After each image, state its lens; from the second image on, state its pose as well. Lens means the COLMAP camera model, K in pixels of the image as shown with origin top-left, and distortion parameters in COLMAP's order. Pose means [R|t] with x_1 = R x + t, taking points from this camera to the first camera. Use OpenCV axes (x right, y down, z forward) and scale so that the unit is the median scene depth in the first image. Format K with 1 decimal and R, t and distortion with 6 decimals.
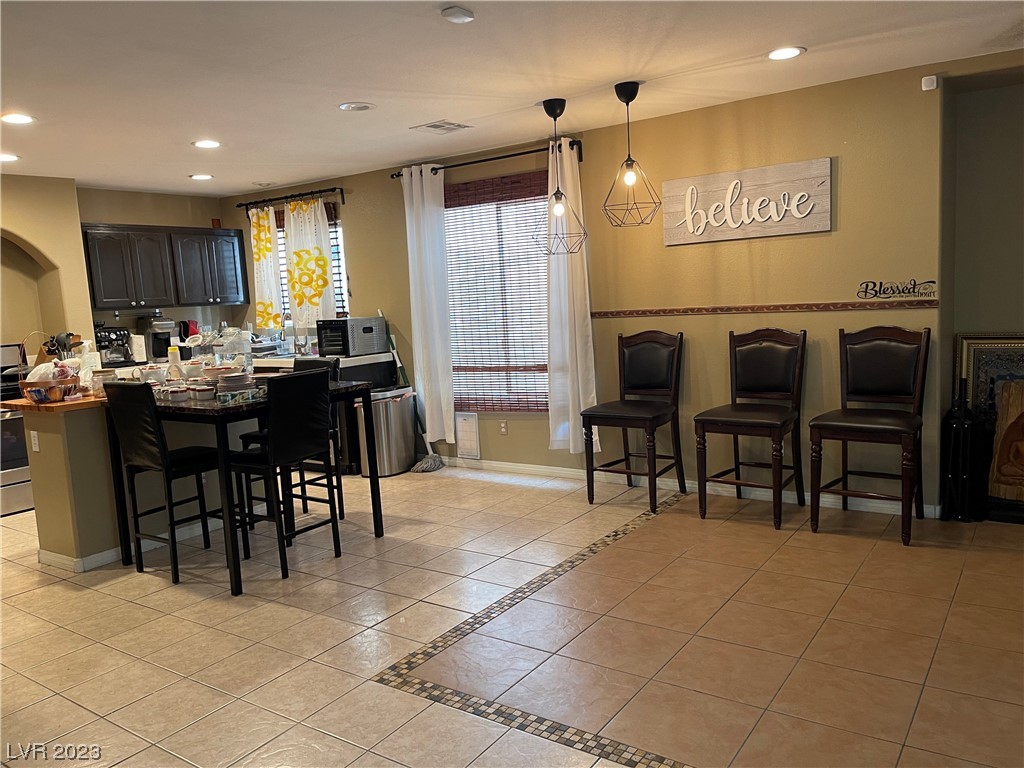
lens RADIAL K [[771.7, 0, 515.8], [0, 771.7, 390.7], [0, 0, 1]] dist [0.071247, -0.089238]
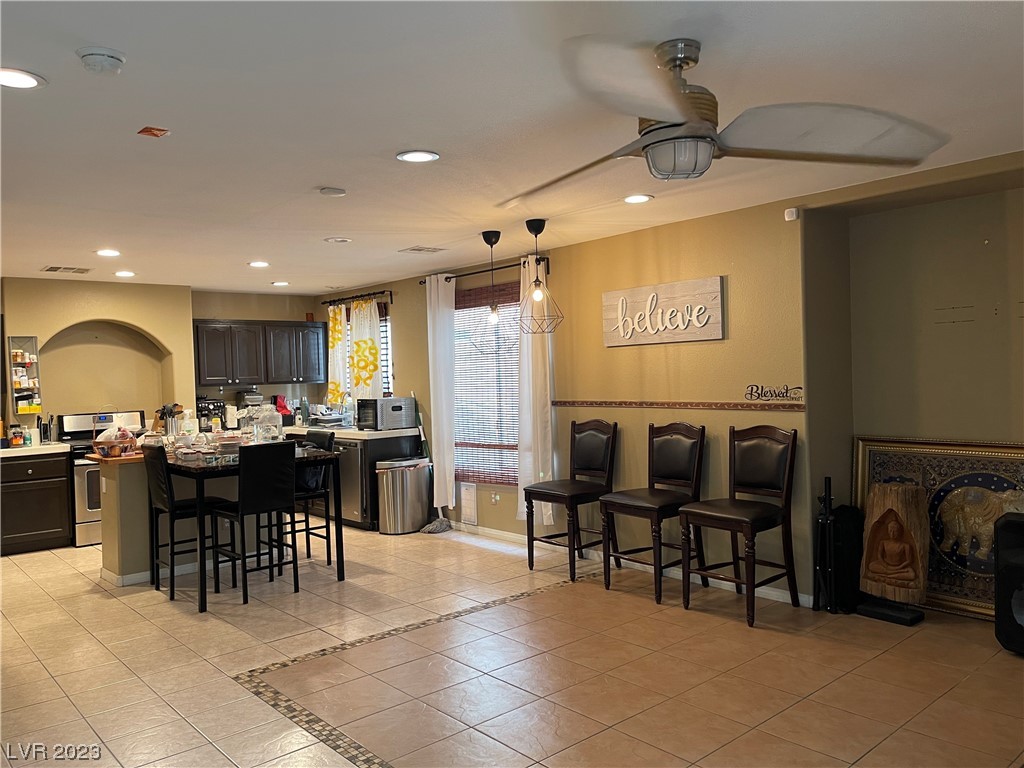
lens RADIAL K [[771.7, 0, 517.5], [0, 771.7, 384.9], [0, 0, 1]] dist [0.071247, -0.089238]
pose [[0.970337, 0.028410, -0.240082, 0.346877], [-0.052534, 0.994120, -0.094689, -0.015209], [0.235981, 0.104492, 0.966123, -0.134871]]
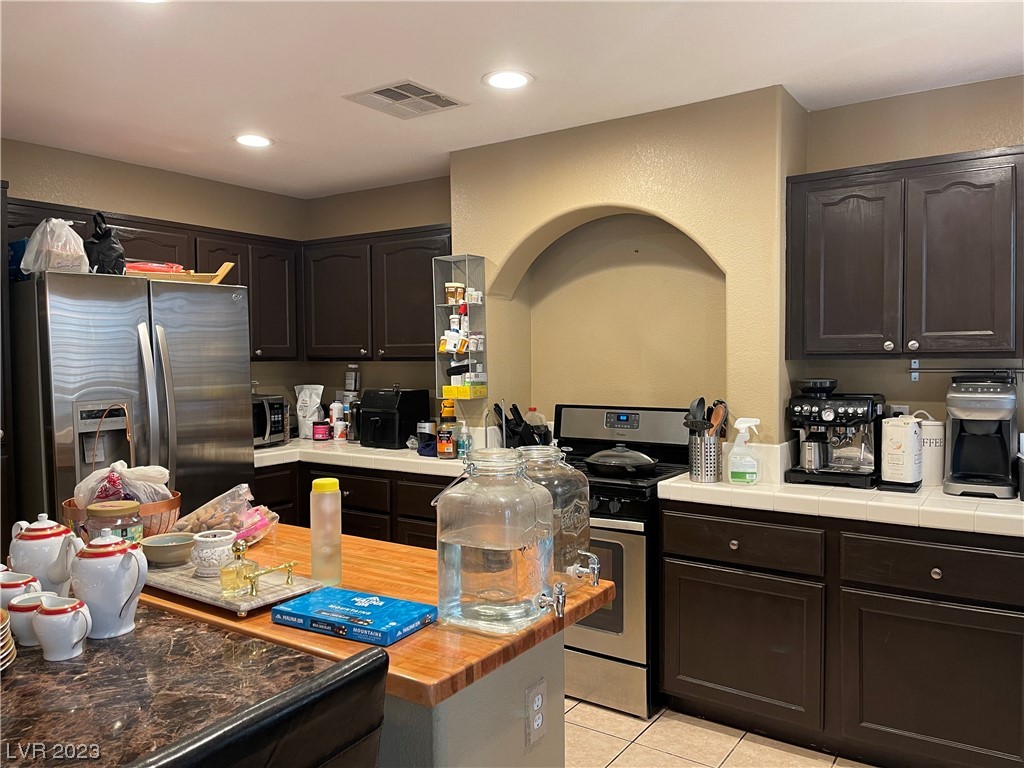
lens RADIAL K [[771.7, 0, 509.5], [0, 771.7, 376.9], [0, 0, 1]] dist [0.071247, -0.089238]
pose [[-0.000786, 0.083155, -0.996536, -0.083351], [-0.117332, 0.989646, 0.082672, -0.139705], [0.993092, 0.116991, 0.008979, 1.049449]]
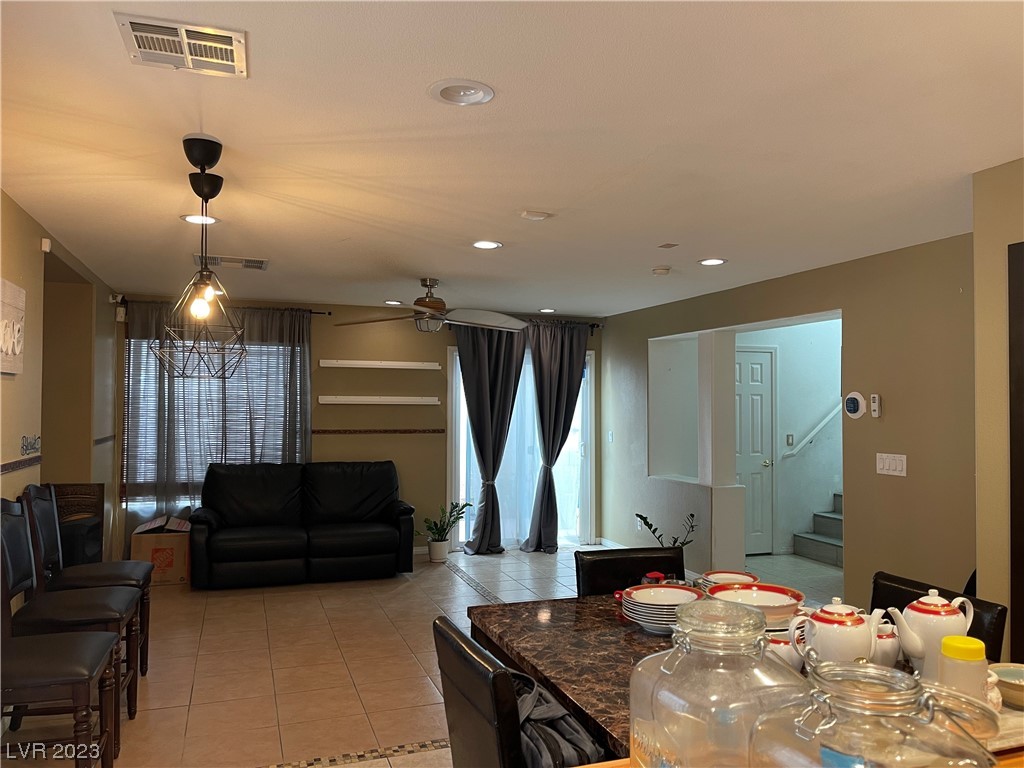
lens RADIAL K [[771.7, 0, 519.5], [0, 771.7, 384.3], [0, 0, 1]] dist [0.071247, -0.089238]
pose [[-0.813797, 0.064049, 0.577608, -0.460938], [0.111873, 0.992584, 0.047554, -0.157048], [-0.570279, 0.103318, -0.814928, 1.234189]]
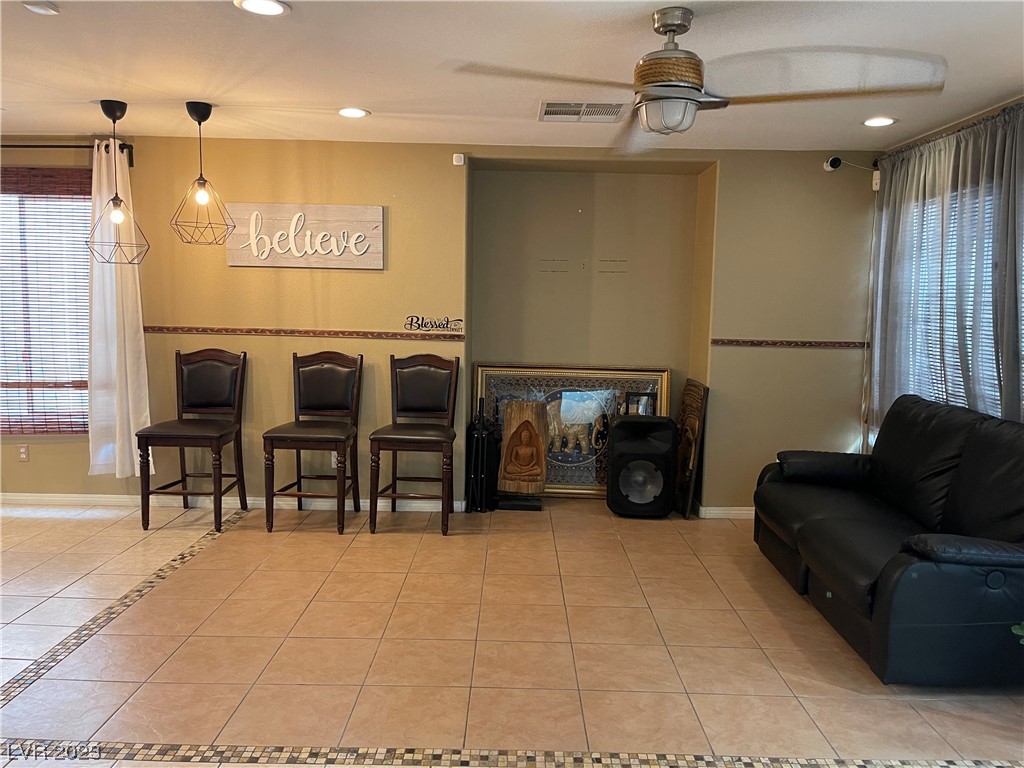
lens RADIAL K [[771.7, 0, 514.0], [0, 771.7, 388.5], [0, 0, 1]] dist [0.071247, -0.089238]
pose [[0.821036, 0.009756, 0.570793, -0.079744], [0.004859, 0.999698, -0.024076, -0.000706], [-0.570855, 0.022541, 0.820741, -0.041353]]
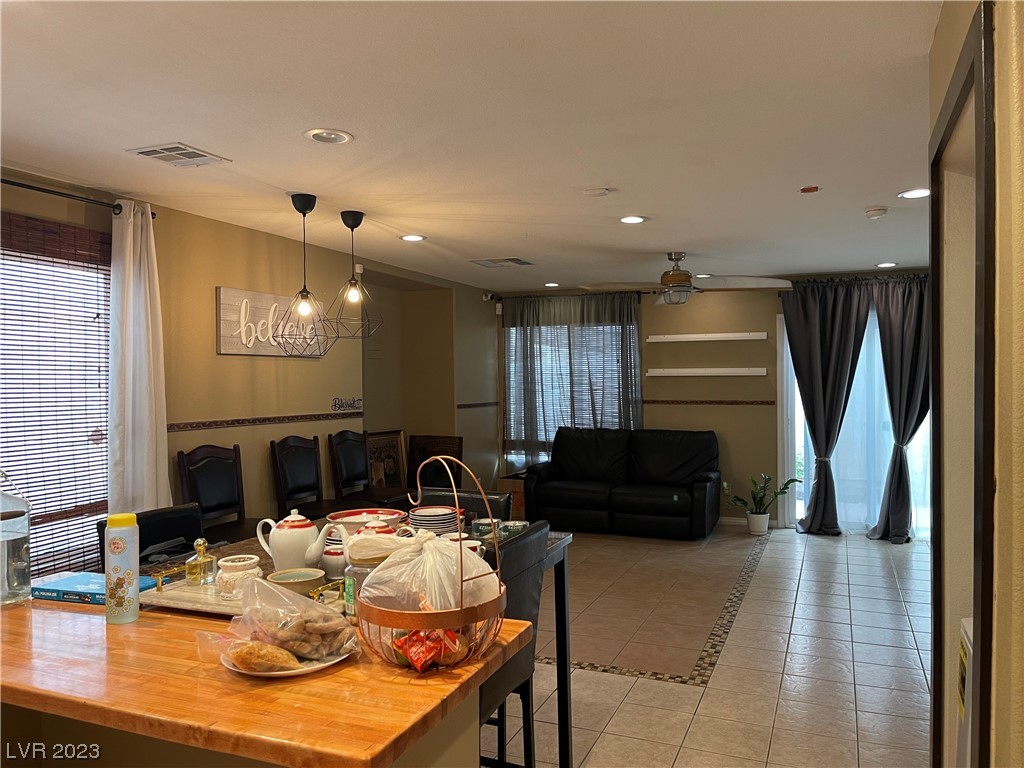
lens RADIAL K [[771.7, 0, 513.5], [0, 771.7, 386.3], [0, 0, 1]] dist [0.071247, -0.089238]
pose [[-0.207897, 0.050313, 0.976856, -0.806329], [0.141800, 0.989677, -0.020795, -0.078661], [-0.967818, 0.134195, -0.212886, 0.871671]]
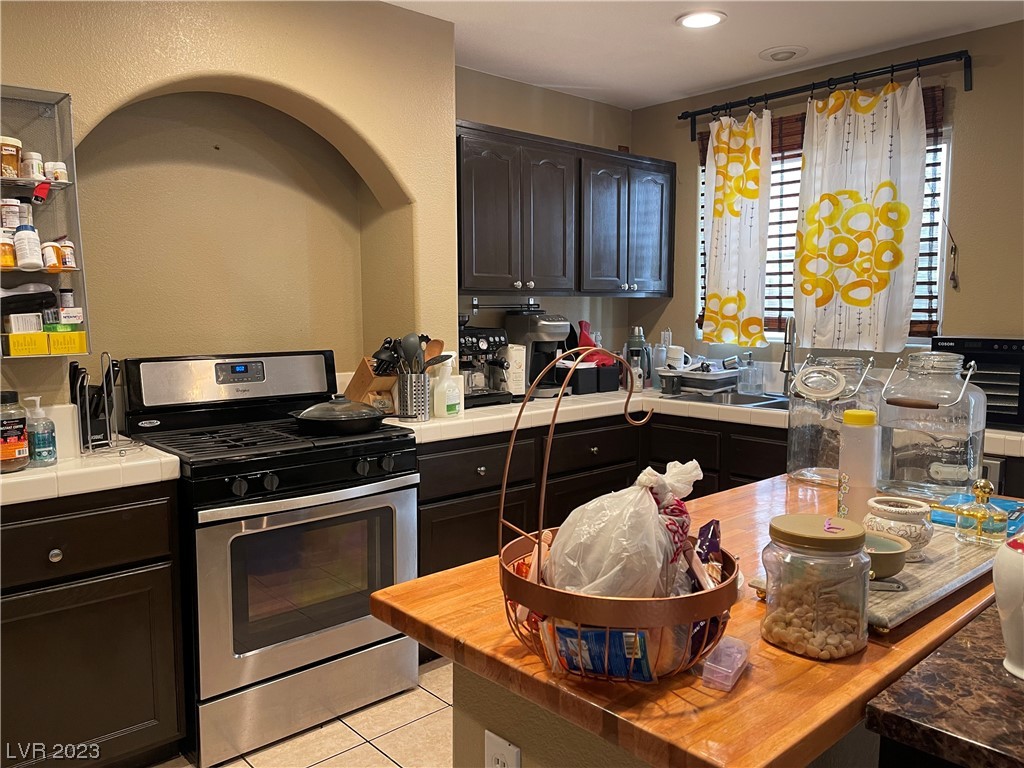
lens RADIAL K [[771.7, 0, 515.8], [0, 771.7, 381.3], [0, 0, 1]] dist [0.071247, -0.089238]
pose [[0.973150, 0.074238, -0.217871, -0.494895], [-0.079868, 0.996658, -0.017134, -0.050233], [0.215871, 0.034075, 0.975827, 0.658898]]
